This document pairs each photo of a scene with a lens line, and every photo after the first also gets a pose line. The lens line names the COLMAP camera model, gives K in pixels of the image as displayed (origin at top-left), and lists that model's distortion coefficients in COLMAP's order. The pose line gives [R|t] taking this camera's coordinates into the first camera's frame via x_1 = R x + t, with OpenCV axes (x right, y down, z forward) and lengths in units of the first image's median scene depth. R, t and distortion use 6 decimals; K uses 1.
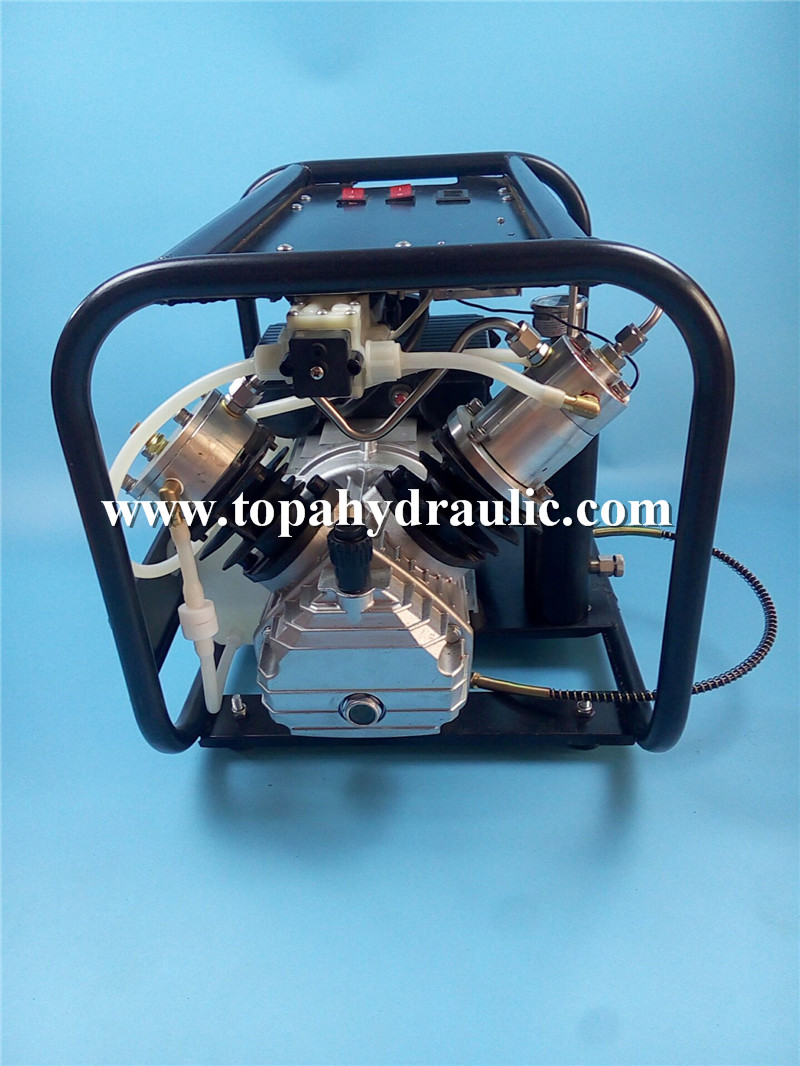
lens RADIAL K [[814.1, 0, 400.8], [0, 814.1, 526.3], [0, 0, 1]] dist [0.083784, -0.123528]
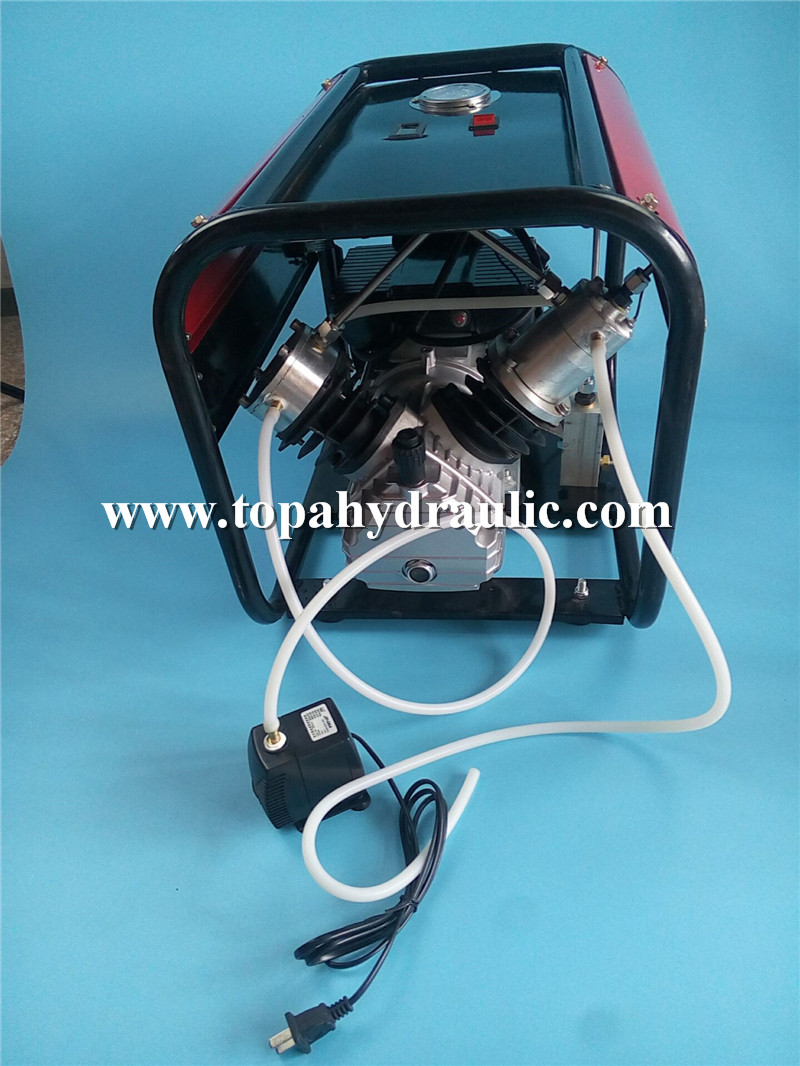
lens RADIAL K [[814.1, 0, 392.1], [0, 814.1, 540.3], [0, 0, 1]] dist [0.083784, -0.123528]
pose [[0.993406, 0.018747, -0.113102, 0.057212], [0.001995, 0.983564, 0.180551, -0.066513], [0.114628, -0.179586, 0.977041, -0.298118]]
